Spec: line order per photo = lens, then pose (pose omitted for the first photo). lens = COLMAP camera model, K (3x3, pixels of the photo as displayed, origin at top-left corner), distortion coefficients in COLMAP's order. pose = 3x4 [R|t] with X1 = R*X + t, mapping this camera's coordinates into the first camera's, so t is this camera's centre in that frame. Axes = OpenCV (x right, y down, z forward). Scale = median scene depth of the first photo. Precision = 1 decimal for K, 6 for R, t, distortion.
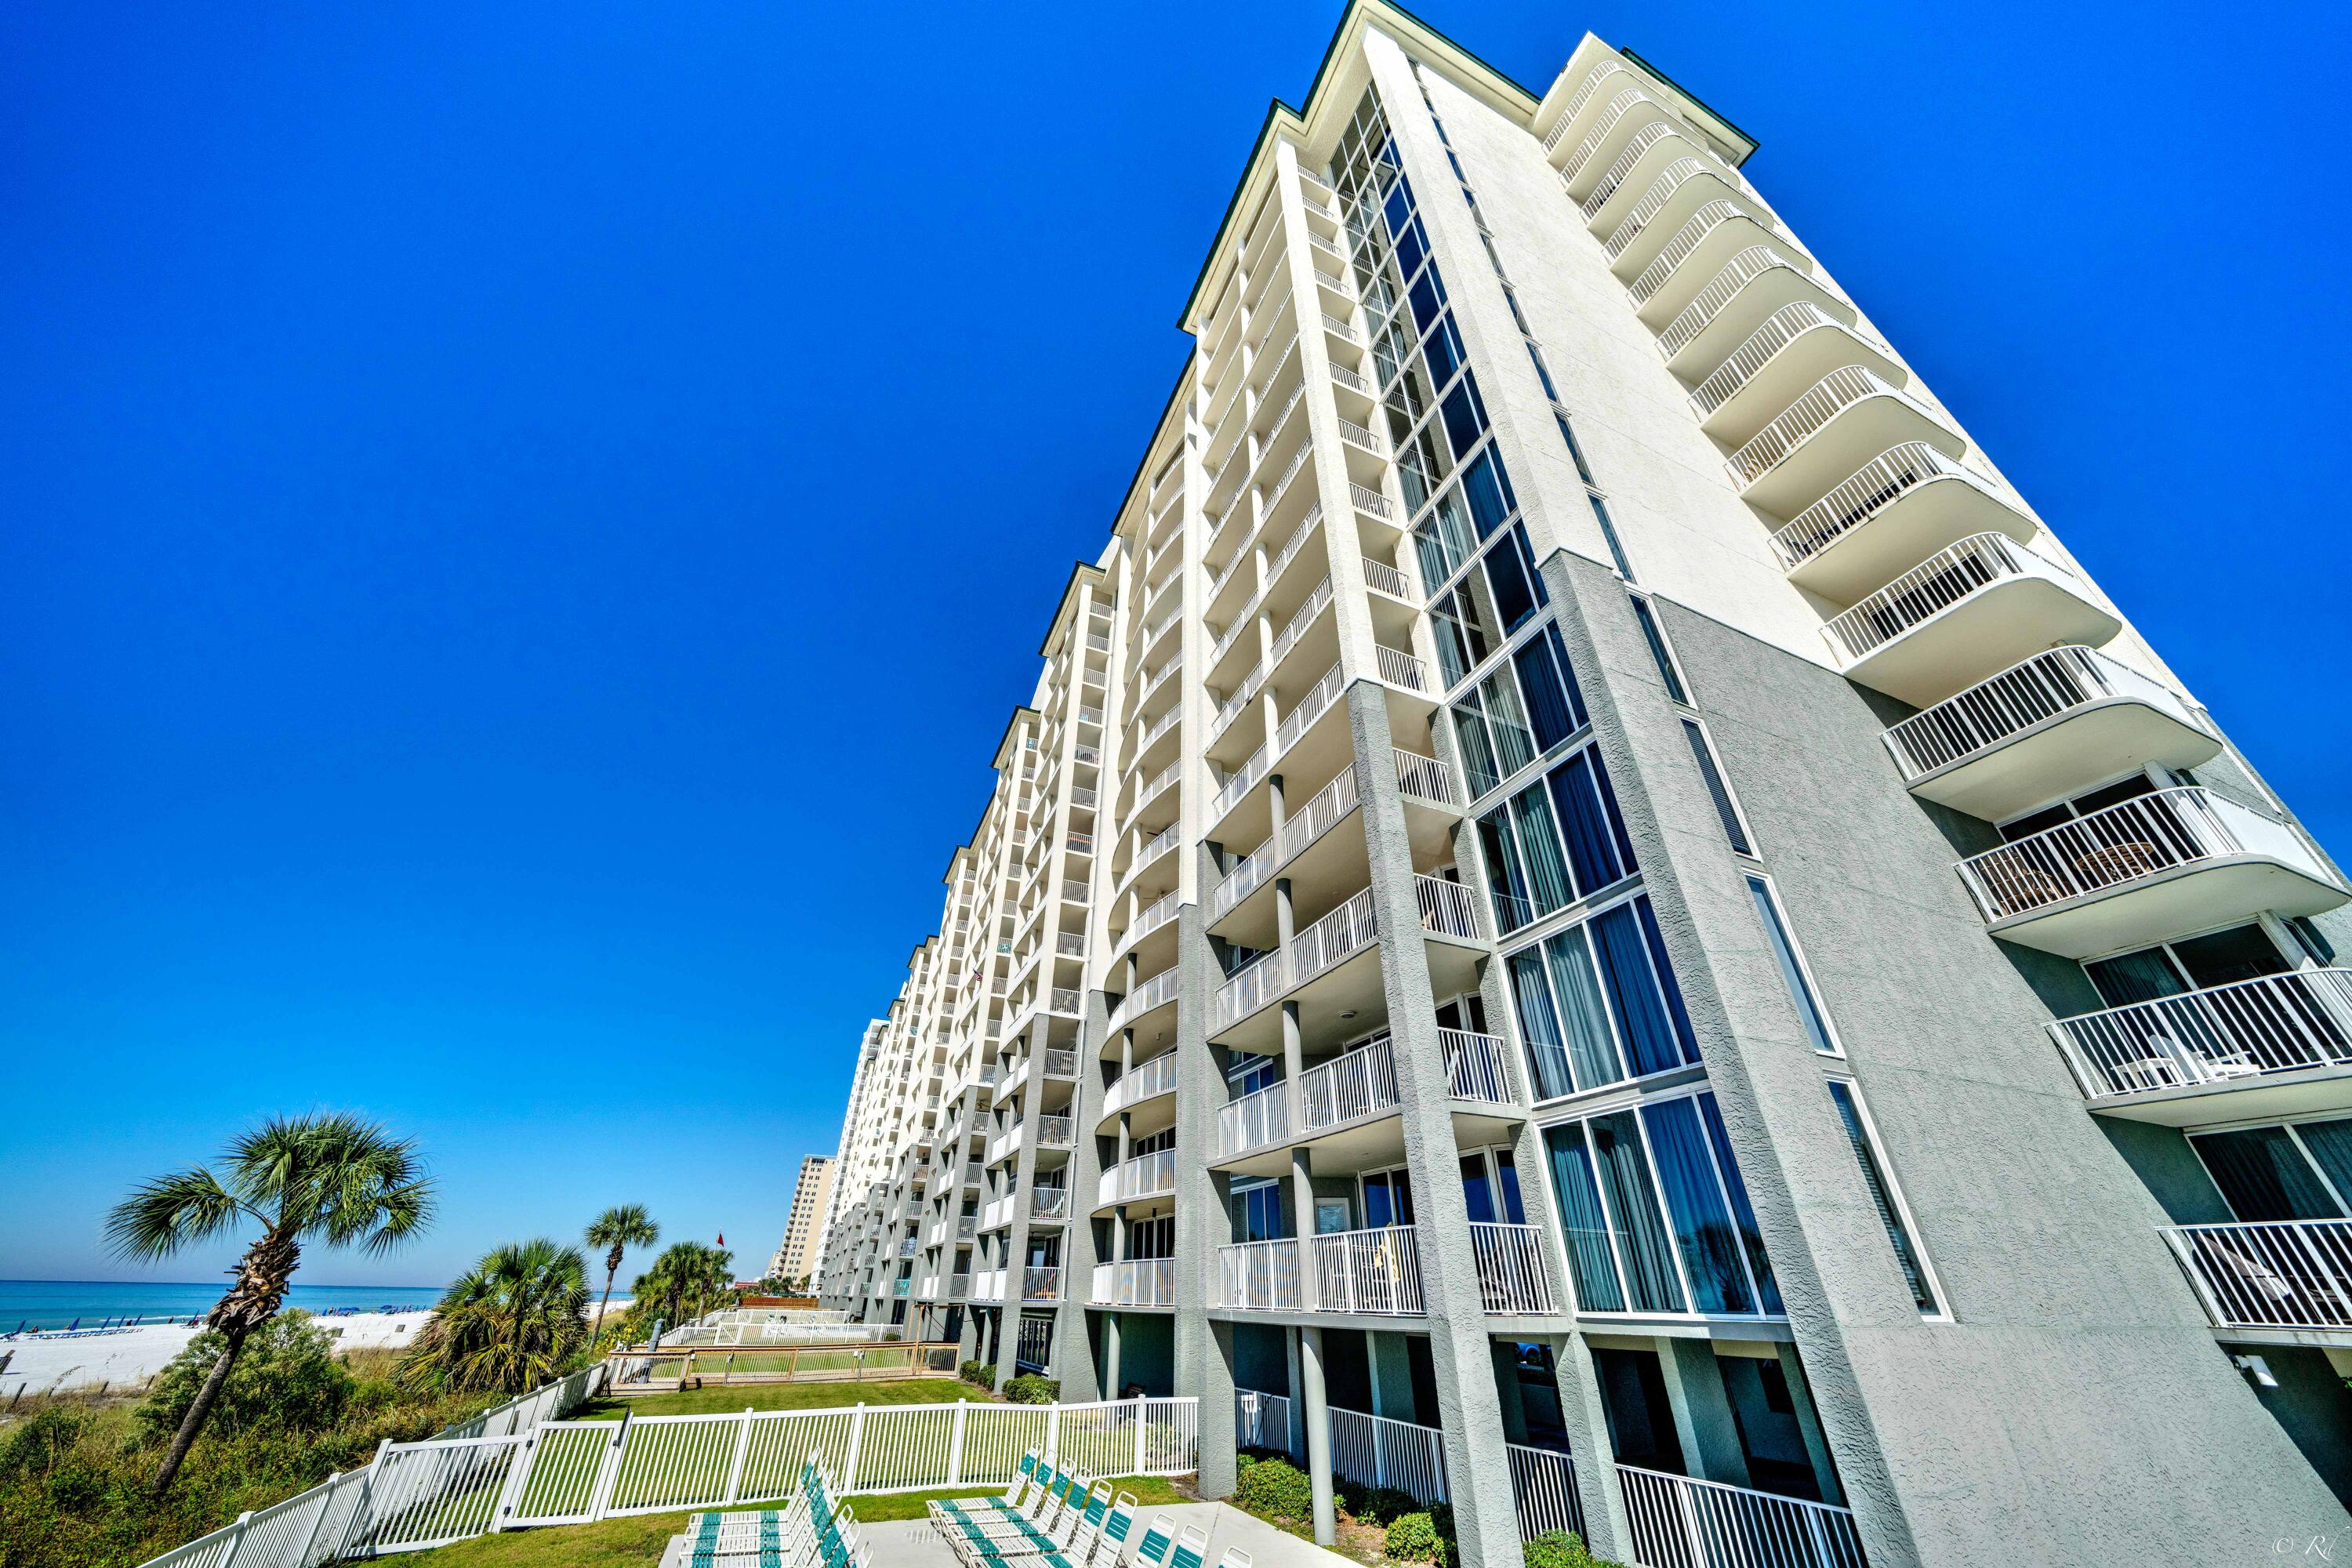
lens RADIAL K [[801.9, 0, 1169.7], [0, 801.9, 779.5], [0, 0, 1]] dist [-0.005737, 0.000184]
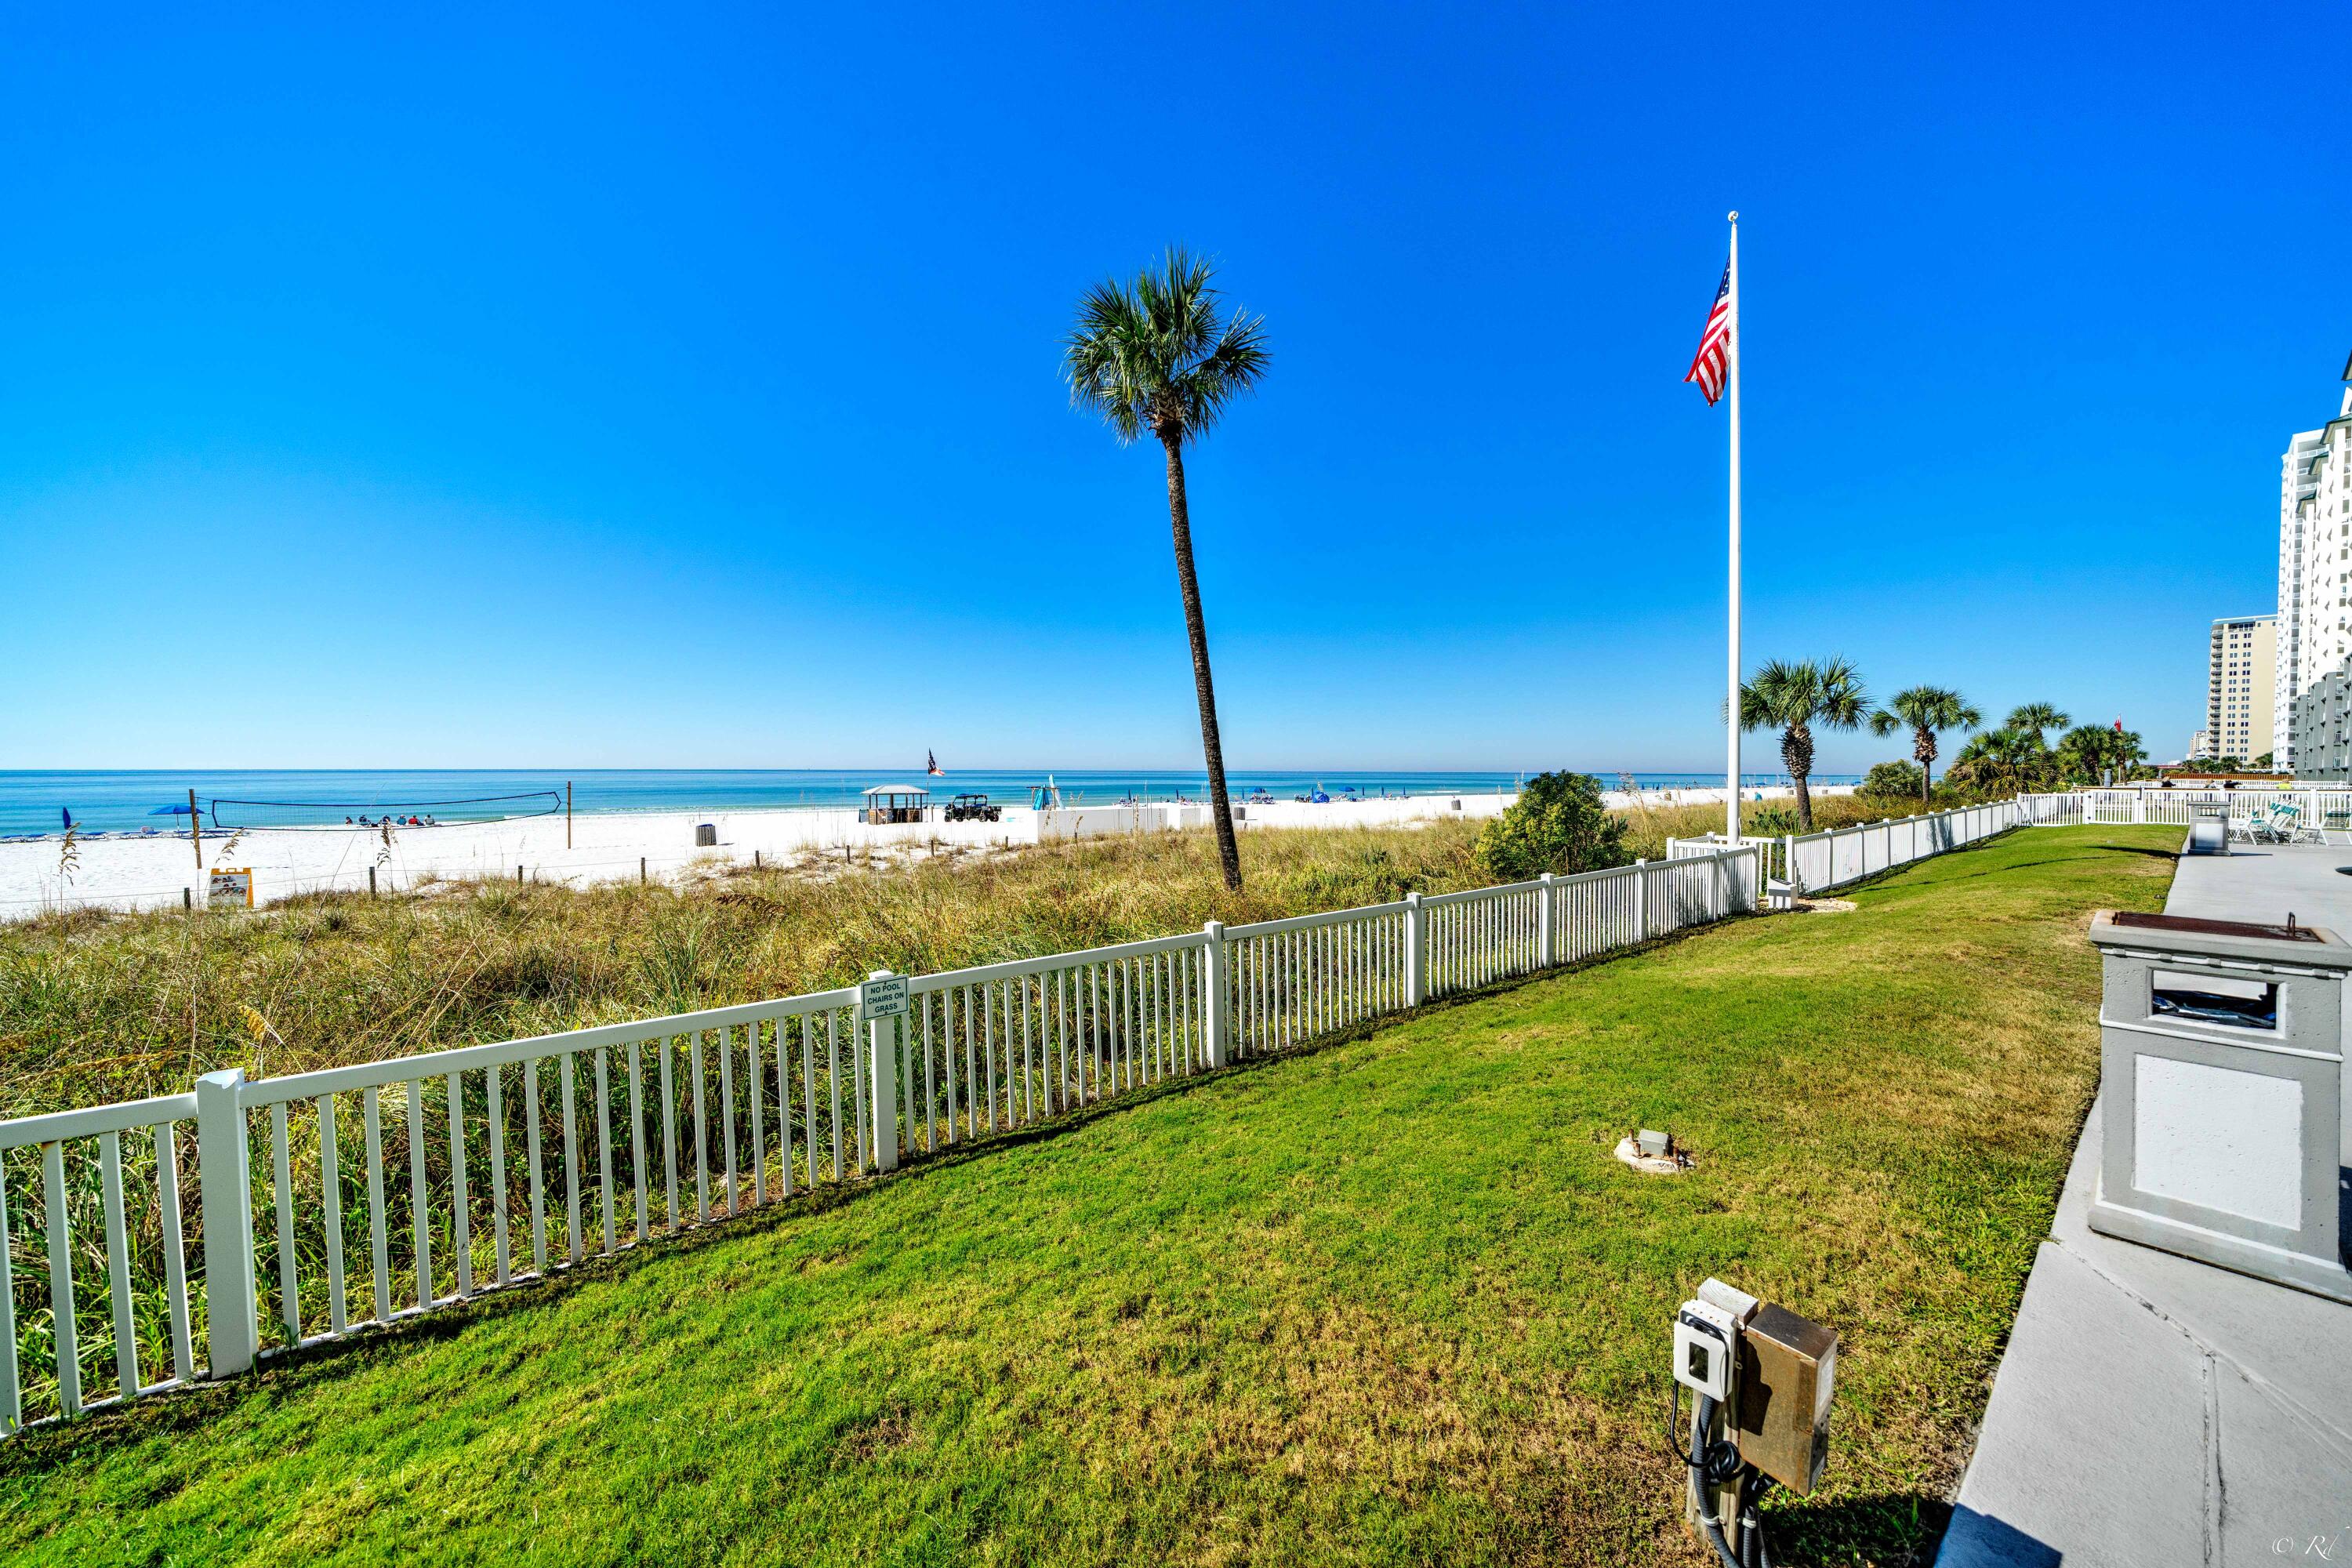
lens RADIAL K [[801.9, 0, 1182.1], [0, 801.9, 781.5], [0, 0, 1]] dist [-0.005737, 0.000184]
pose [[0.260031, 0.004916, -0.965588, 0.209002], [0.522506, 0.840218, 0.144988, -0.255400], [0.812017, -0.542227, 0.215914, -0.446626]]
